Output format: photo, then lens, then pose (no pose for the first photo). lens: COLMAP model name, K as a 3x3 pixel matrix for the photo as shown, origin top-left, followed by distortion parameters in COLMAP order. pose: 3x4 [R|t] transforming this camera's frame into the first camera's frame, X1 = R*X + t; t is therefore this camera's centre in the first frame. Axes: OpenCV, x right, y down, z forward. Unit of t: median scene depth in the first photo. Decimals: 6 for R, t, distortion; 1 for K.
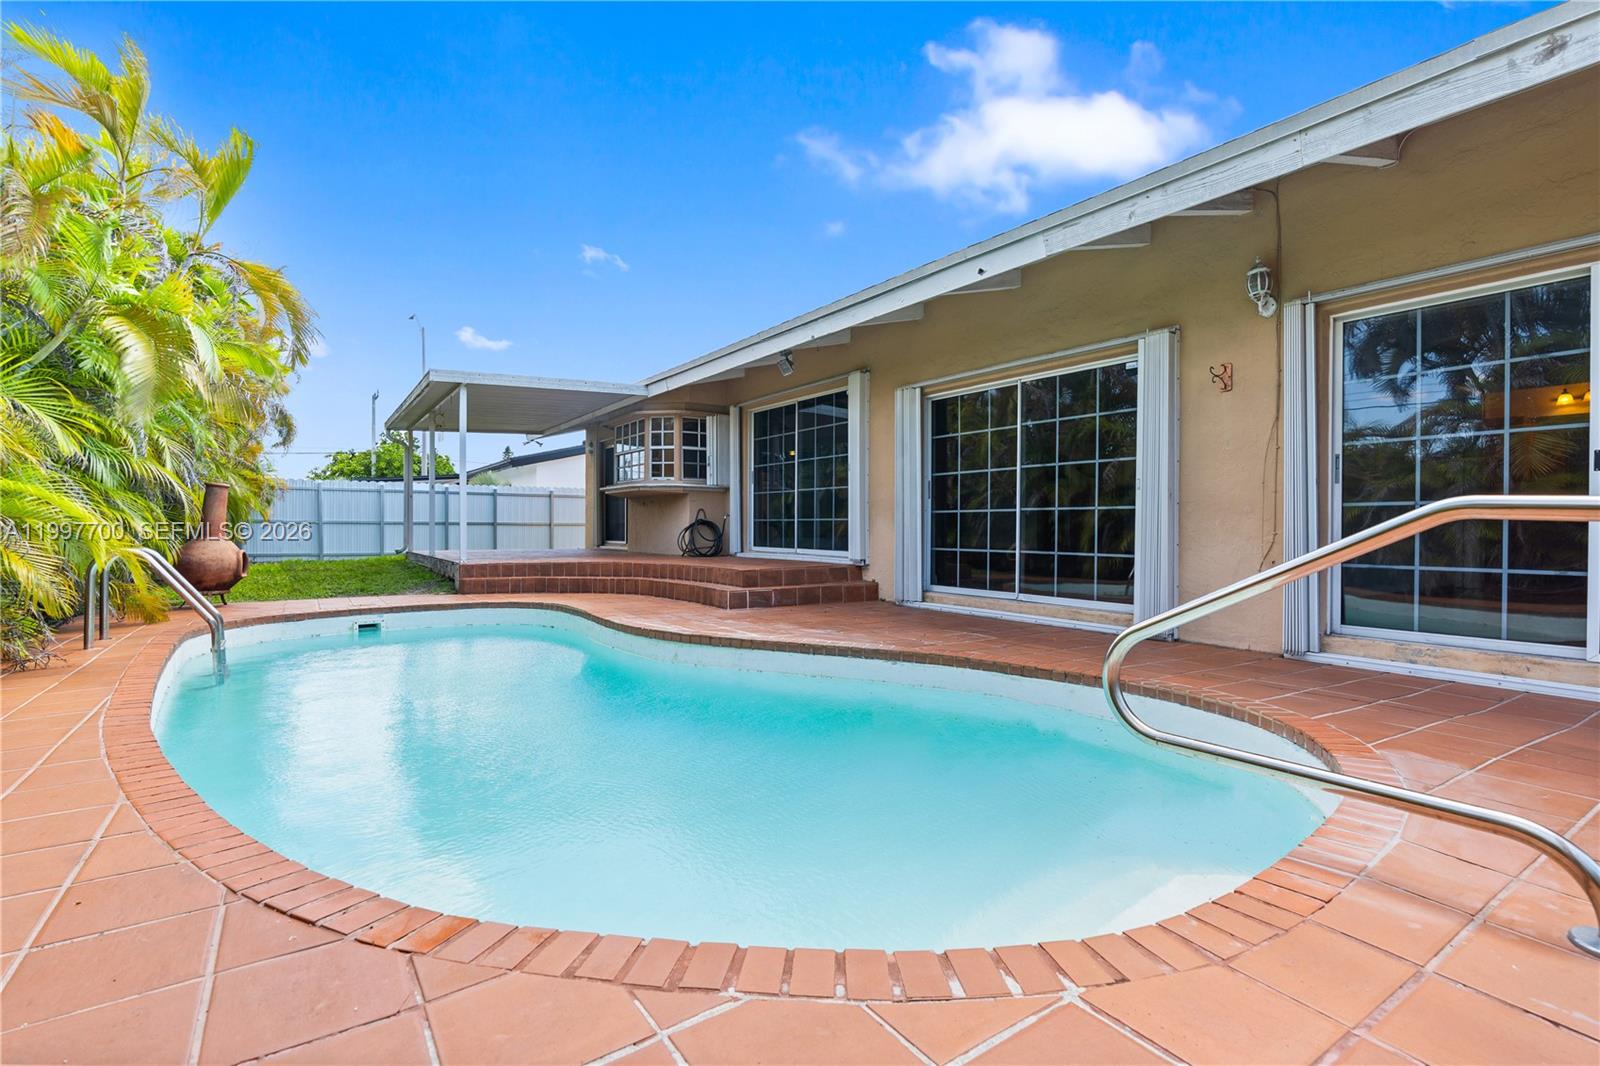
lens RADIAL K [[738.4, 0, 805.2], [0, 738.4, 527.8], [0, 0, 1]] dist [-0.000406, 0.000059]
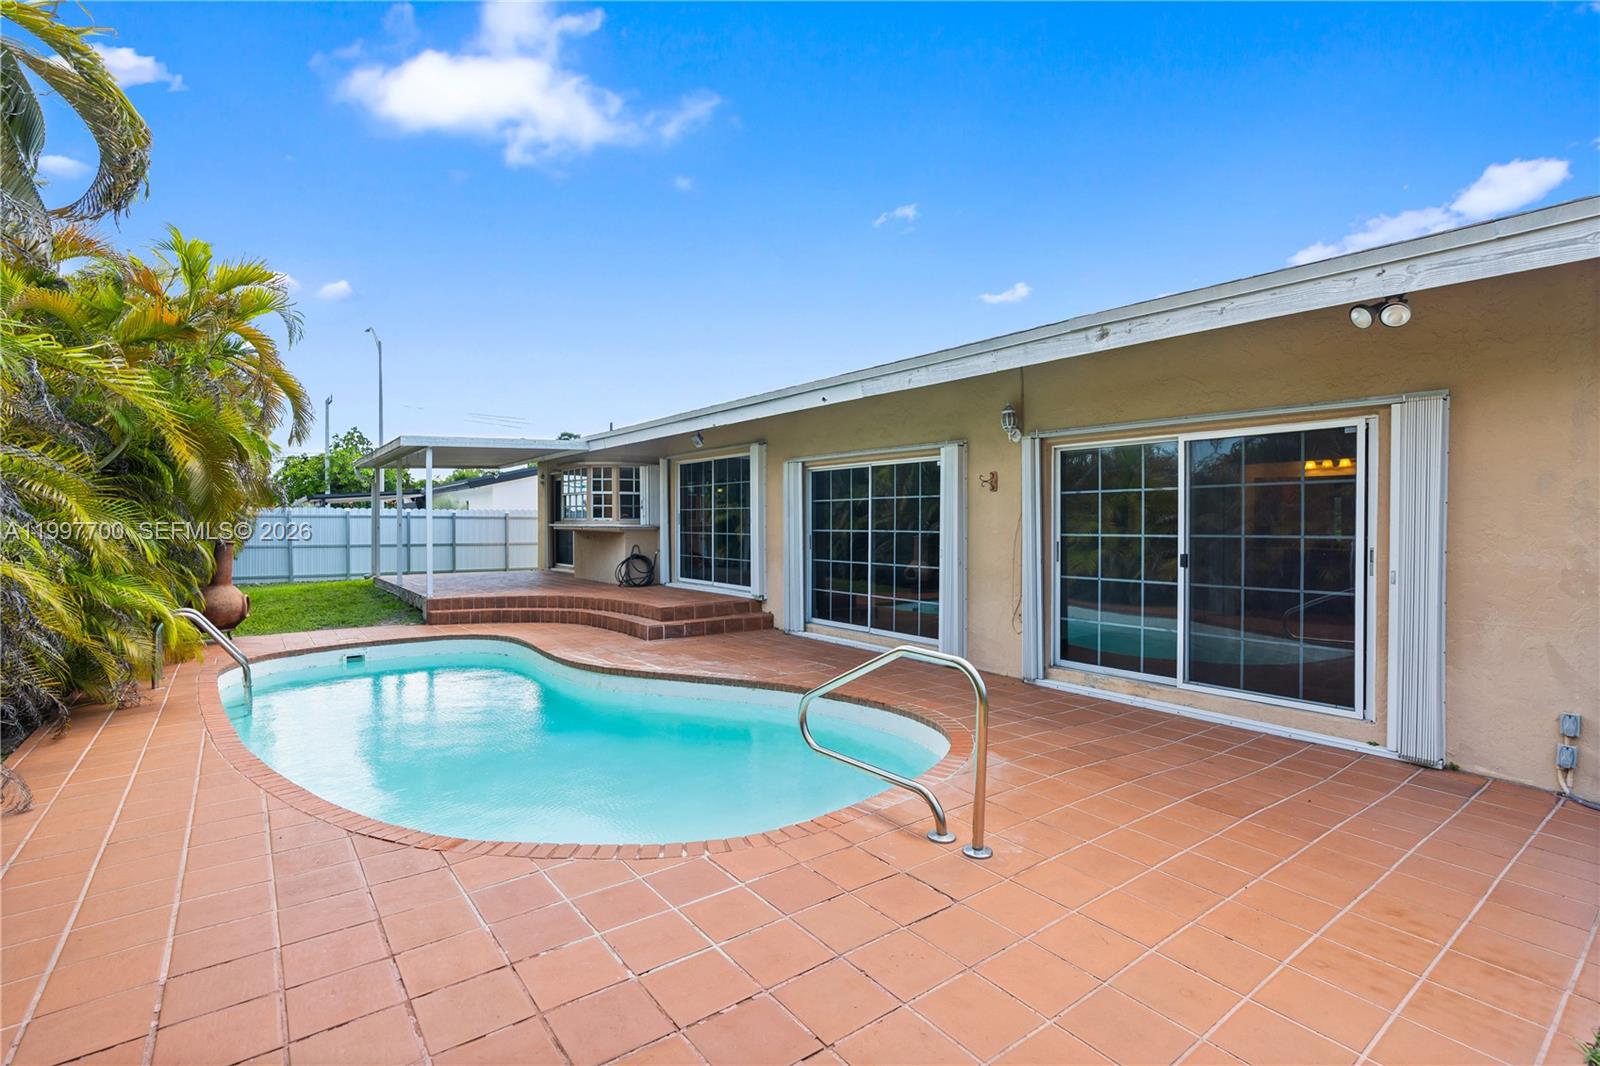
lens RADIAL K [[728.0, 0, 800.3], [0, 728.0, 527.7], [0, 0, 1]] dist [-0.000557, 0.000423]
pose [[0.998711, -0.003520, 0.050630, 0.080939], [0.003328, 0.999987, 0.003877, -0.074445], [-0.050643, -0.003704, 0.998710, -0.221018]]
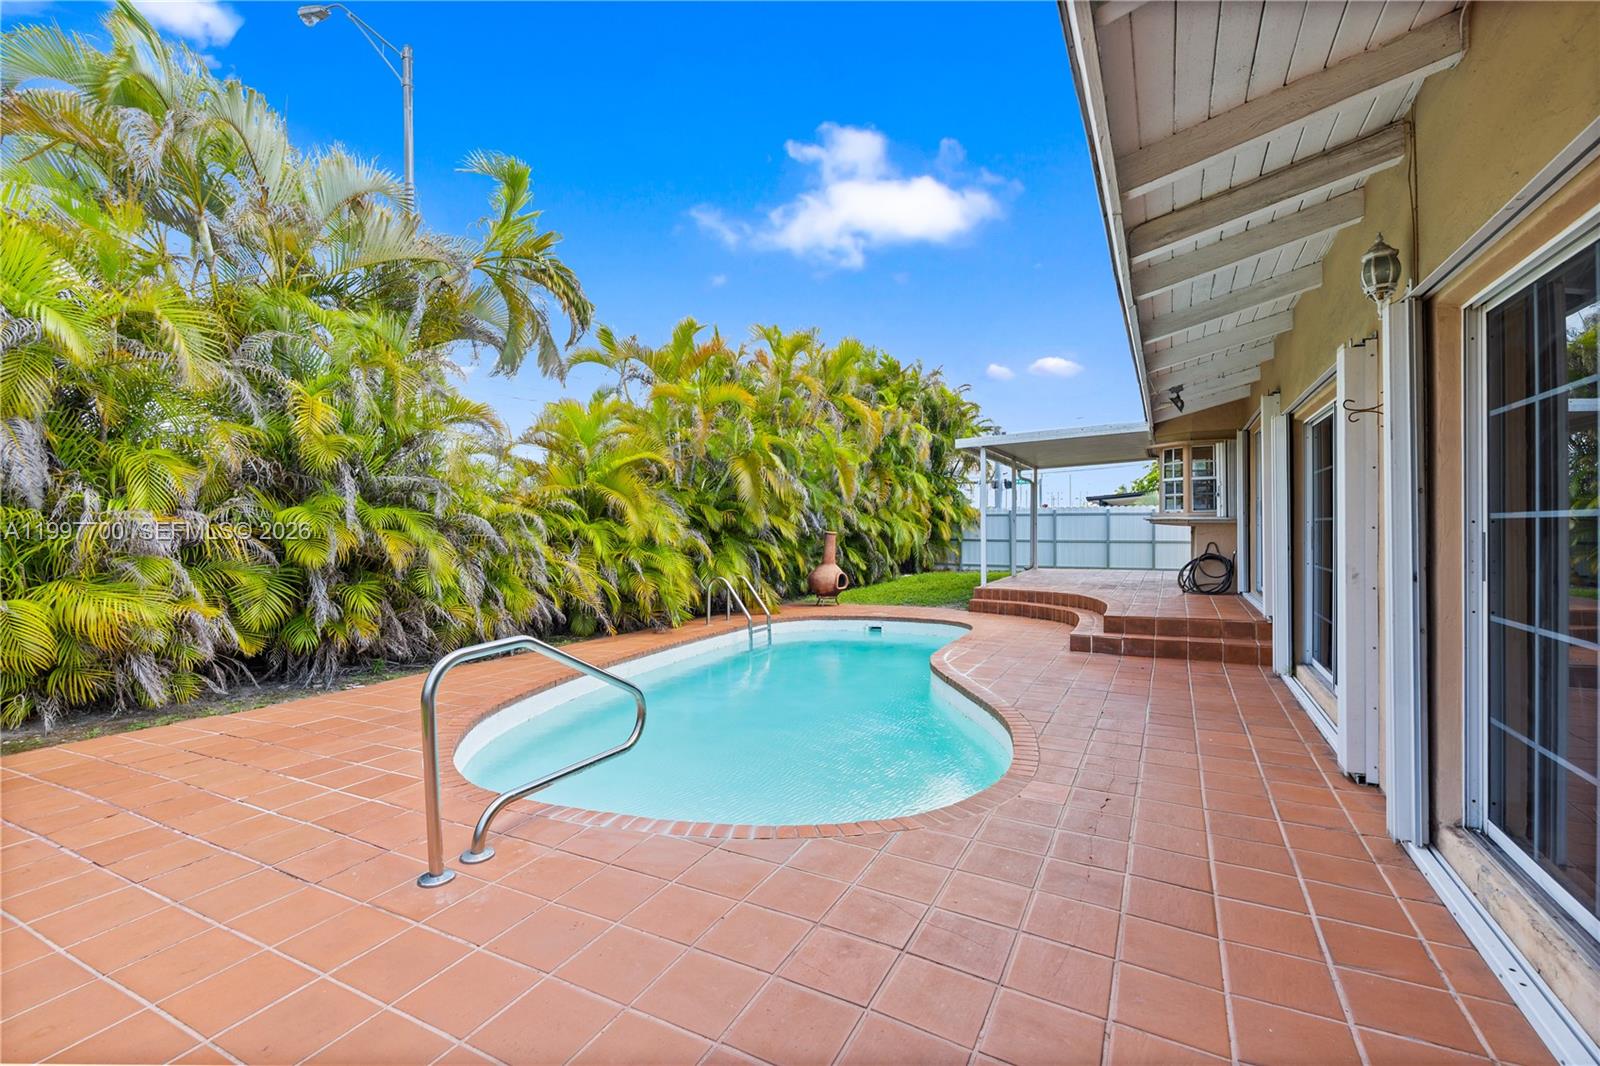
lens RADIAL K [[728.0, 0, 800.3], [0, 728.0, 527.7], [0, 0, 1]] dist [-0.000557, 0.000423]
pose [[0.484936, -0.003542, -0.874542, 0.542605], [0.006321, 0.999980, -0.000545, -0.061343], [0.874527, -0.005264, 0.484949, 0.123985]]
